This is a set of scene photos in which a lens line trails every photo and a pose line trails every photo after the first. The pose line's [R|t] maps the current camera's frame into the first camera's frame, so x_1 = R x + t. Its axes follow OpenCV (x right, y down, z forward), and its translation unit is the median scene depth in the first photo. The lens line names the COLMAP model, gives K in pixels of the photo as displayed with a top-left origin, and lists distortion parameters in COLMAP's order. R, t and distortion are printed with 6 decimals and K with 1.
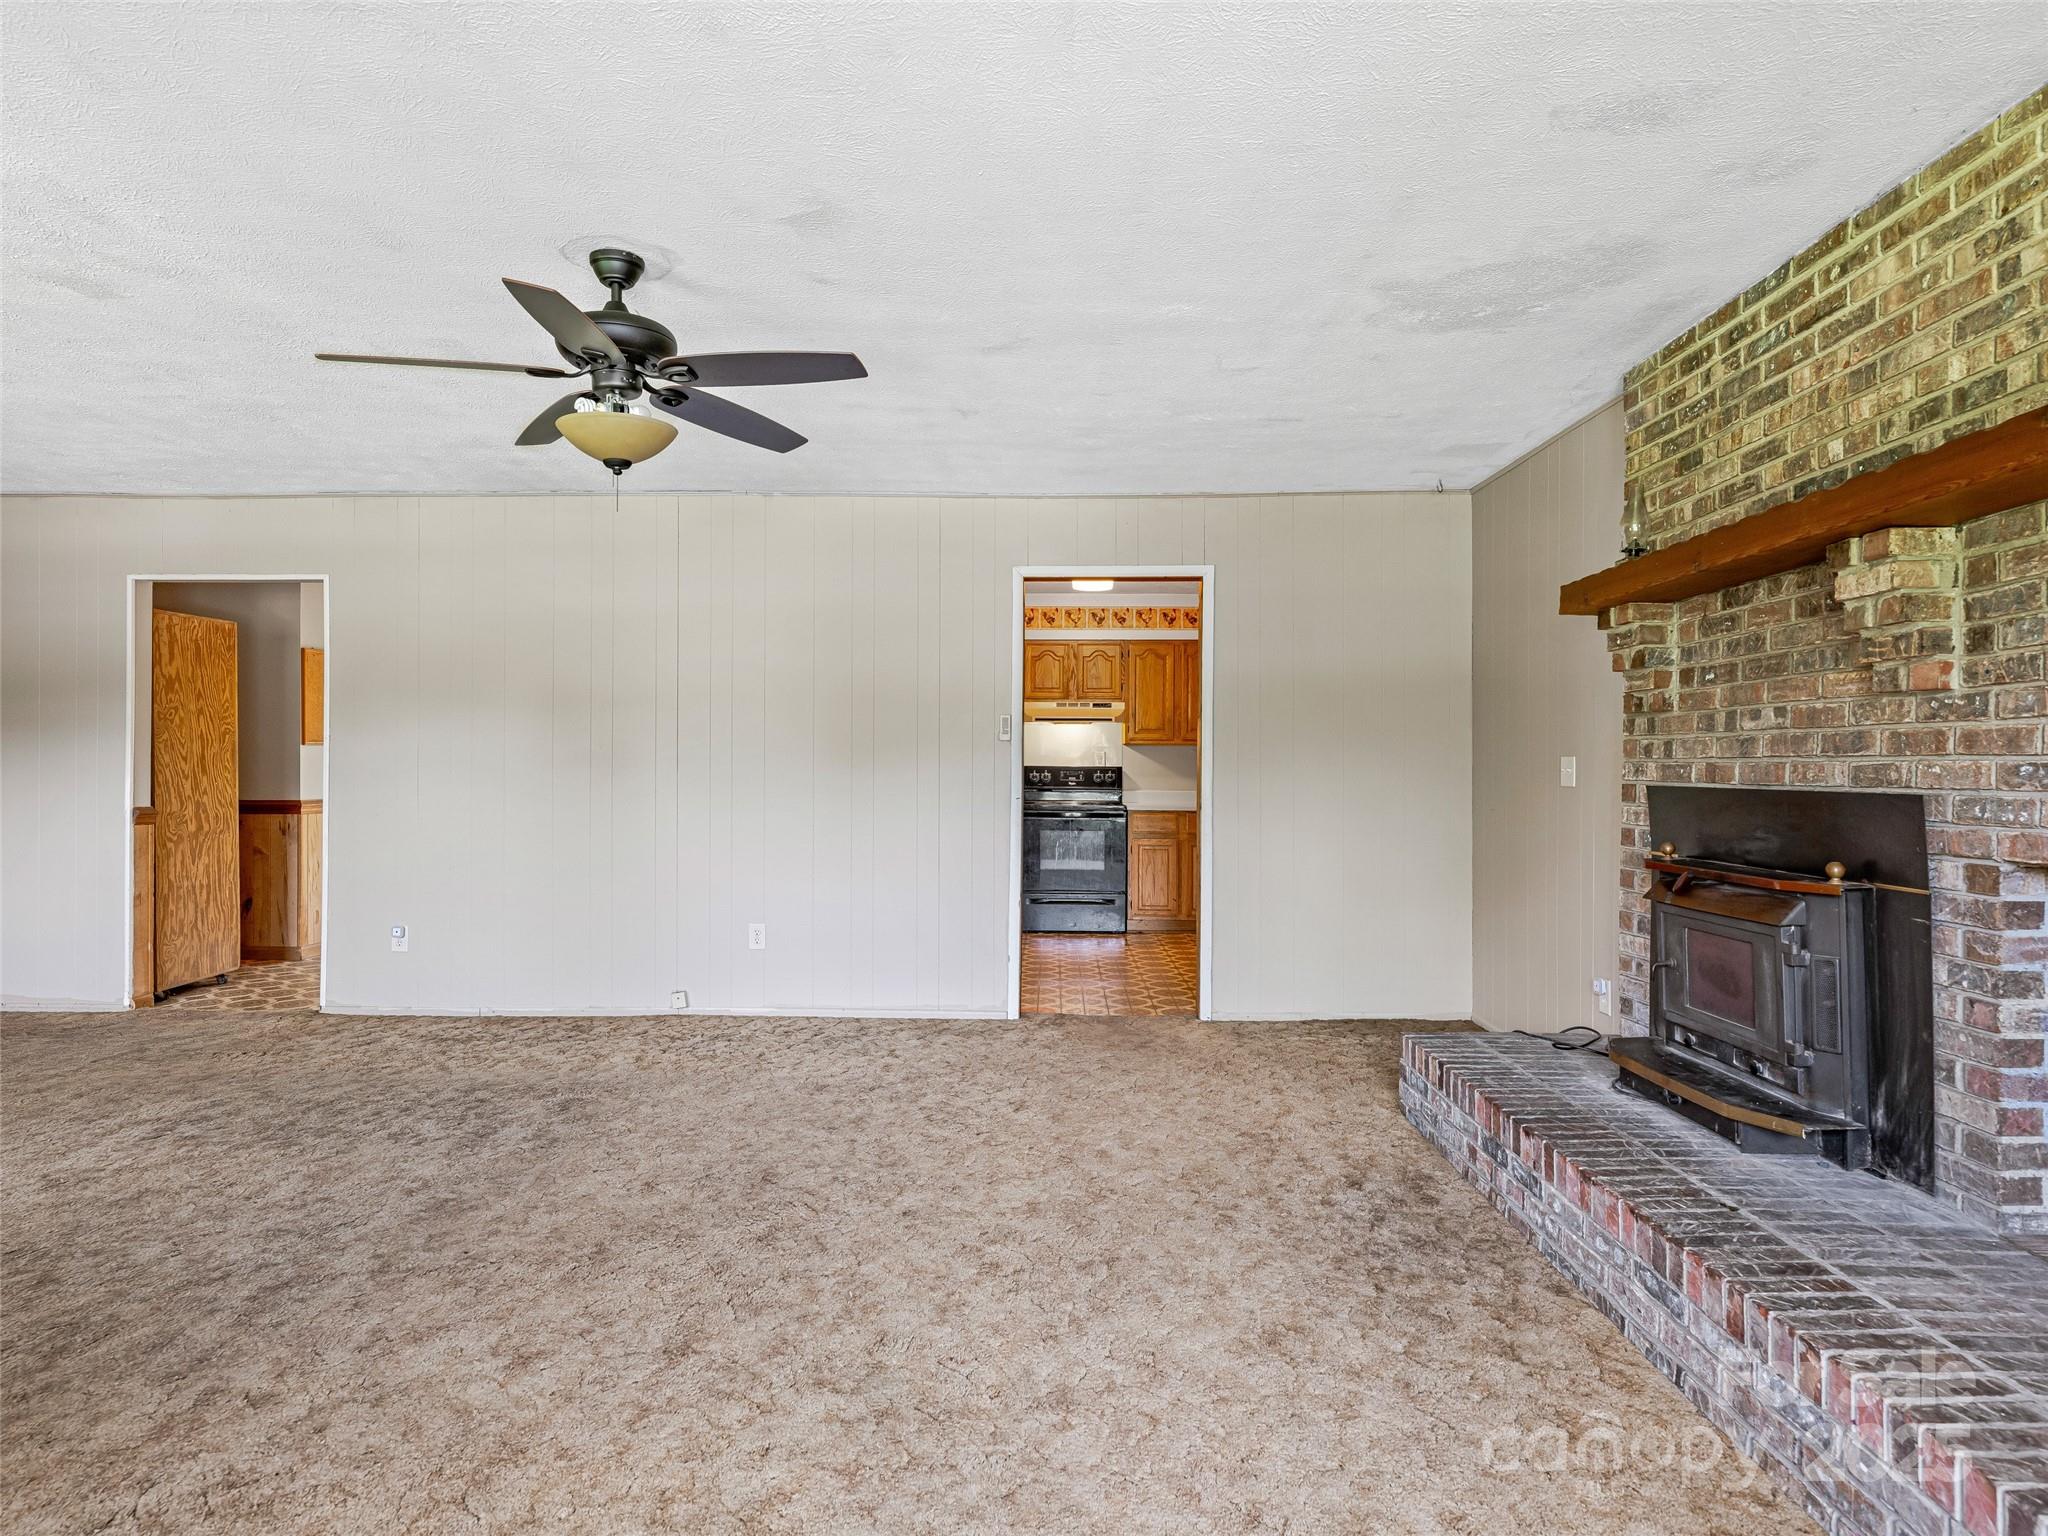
lens RADIAL K [[1185.0, 0, 1027.4], [0, 1185.0, 763.1], [0, 0, 1]] dist [-0.004608, 0.000102]
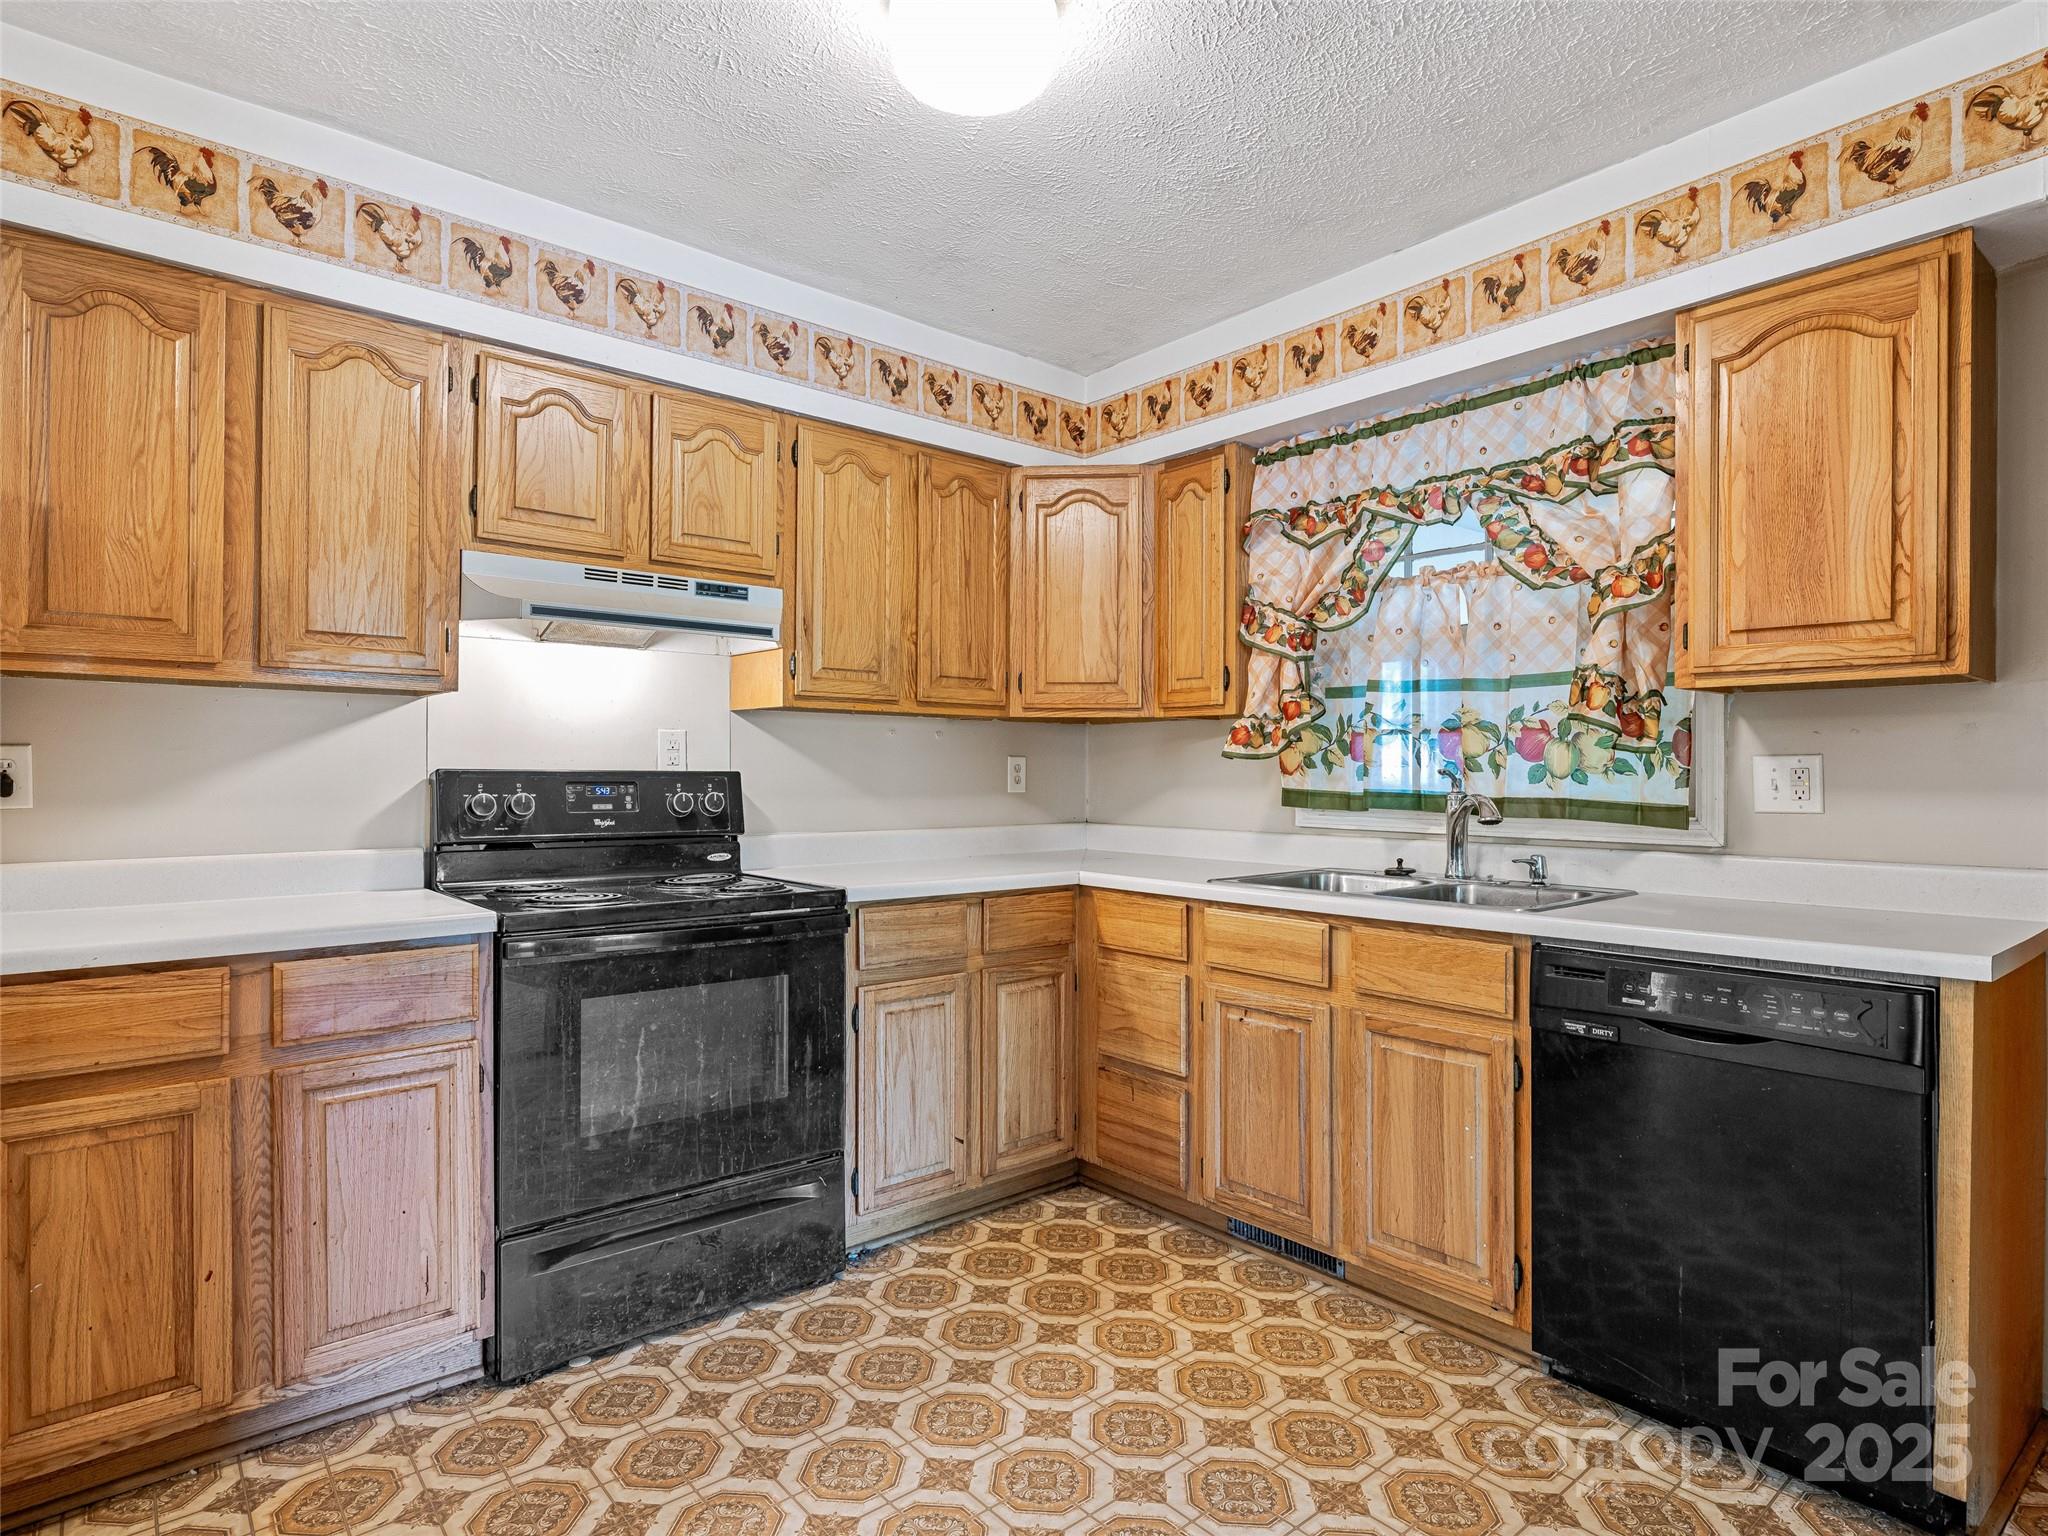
lens RADIAL K [[1101.3, 0, 1019.5], [0, 1101.3, 769.4], [0, 0, 1]] dist [-0.000184, 0.000277]
pose [[0.749048, 0.002338, 0.662511, -0.235519], [-0.004527, 0.999988, 0.001590, 0.003953], [-0.662500, -0.004190, 0.749050, 2.041965]]
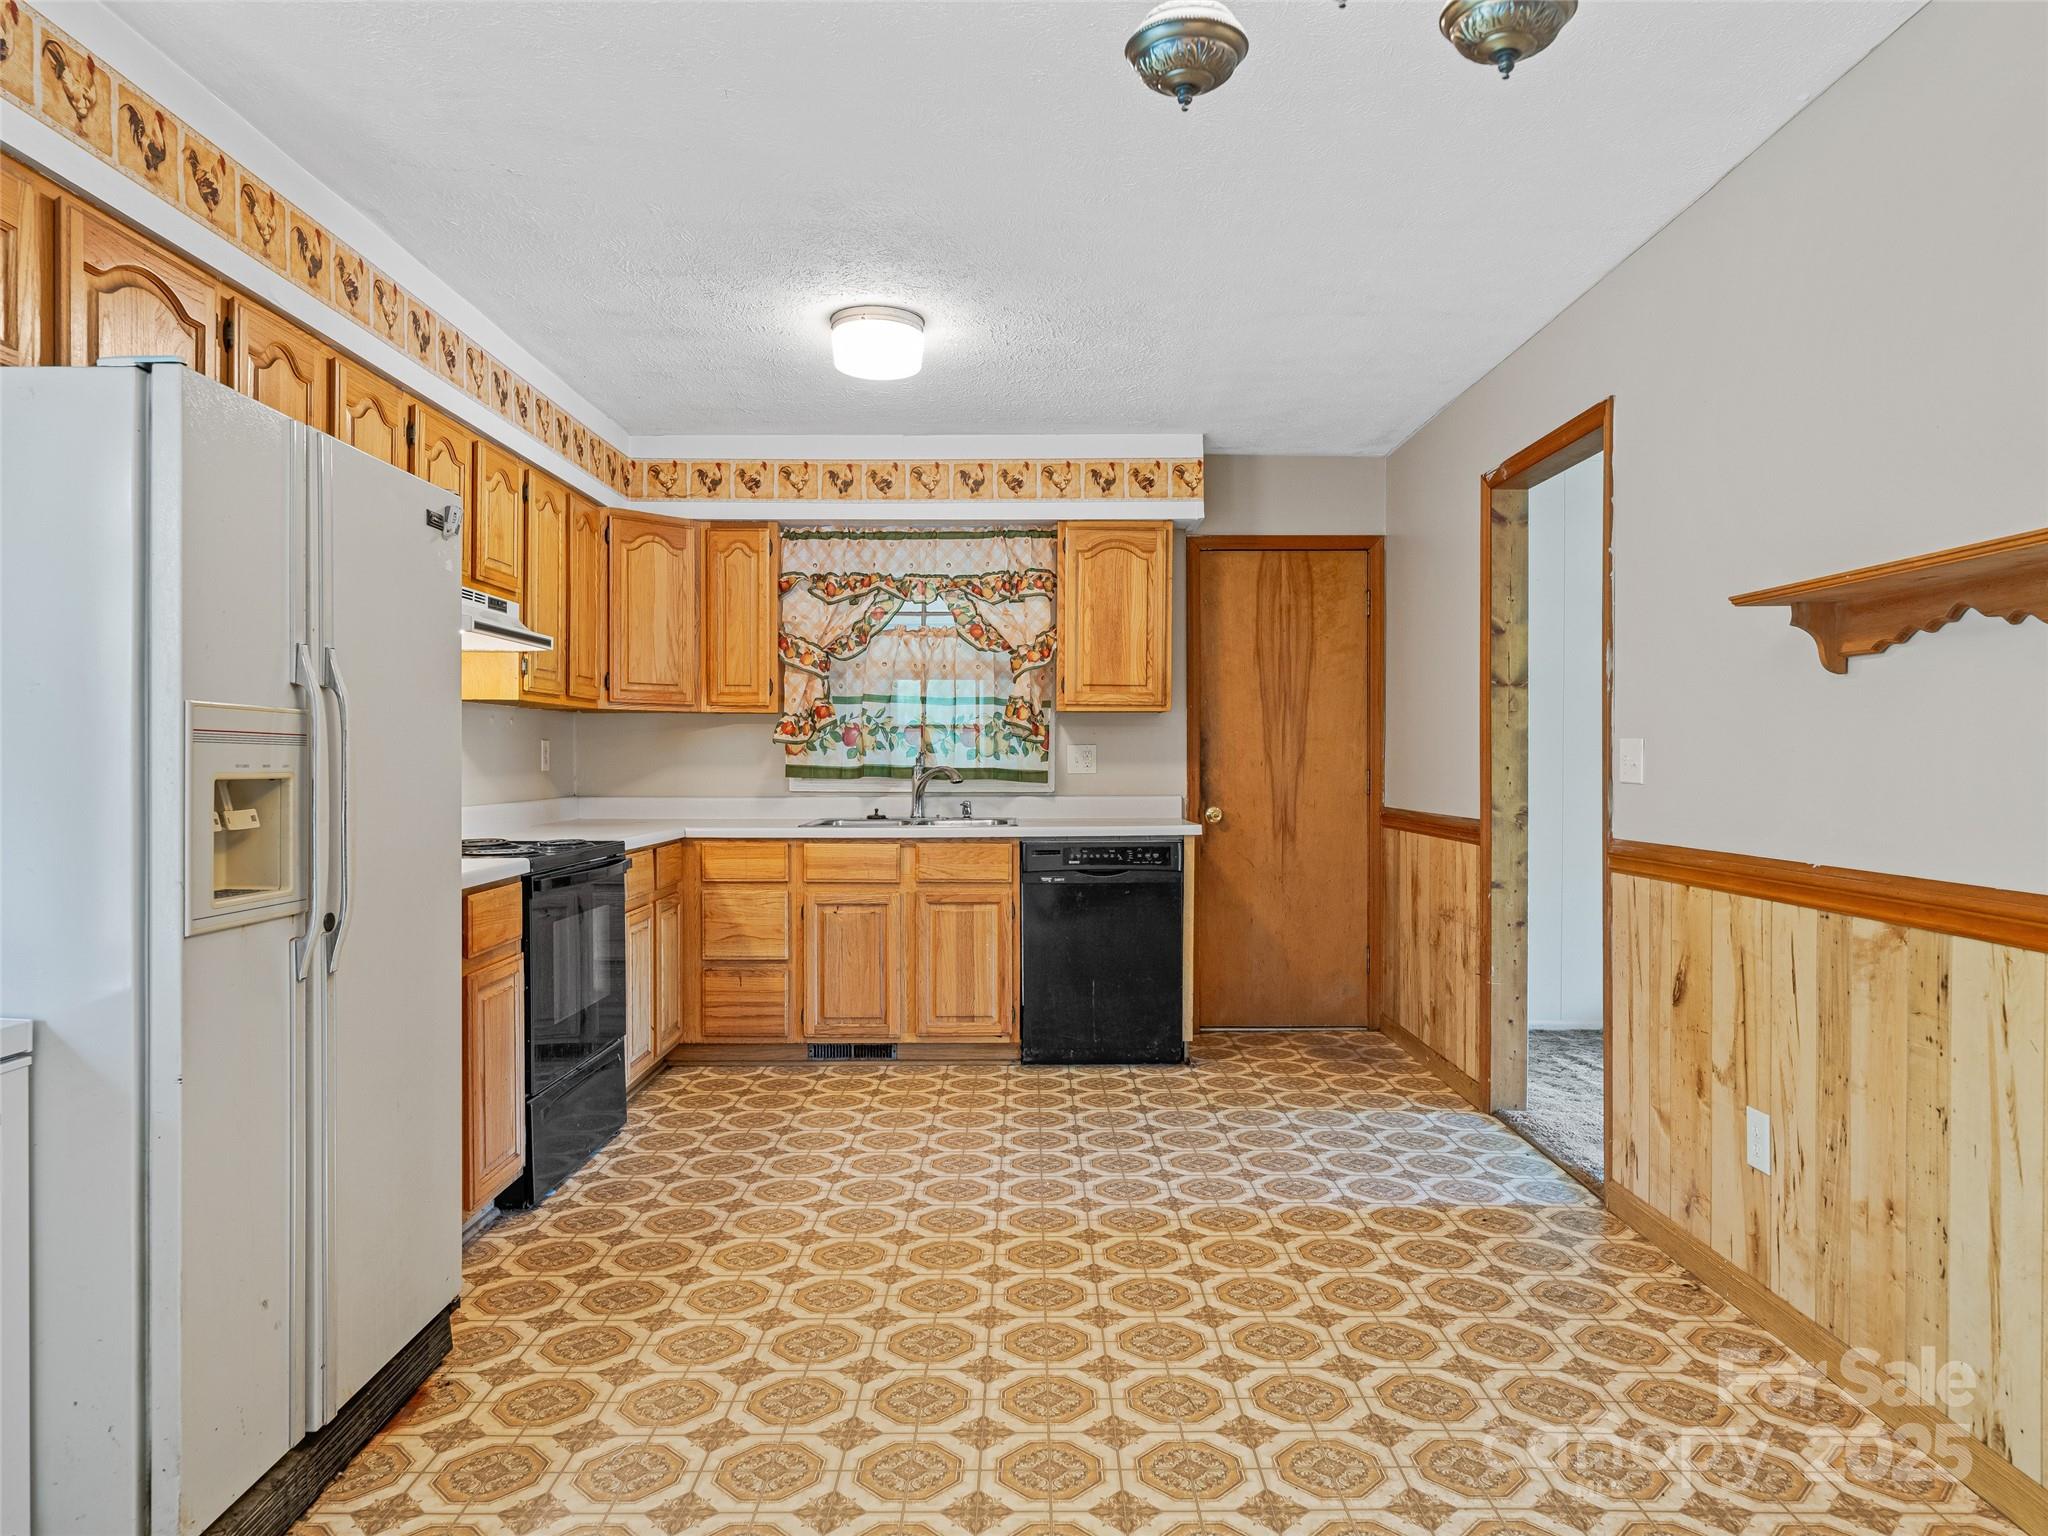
lens RADIAL K [[1314.0, 0, 1015.2], [0, 1314.0, 764.9], [0, 0, 1]] dist [0.006097, -0.000602]
pose [[-0.021215, -0.008488, 0.999739, -1.154094], [-0.006181, 0.999946, 0.008359, 0.006149], [-0.999756, -0.006002, -0.021266, 2.394949]]
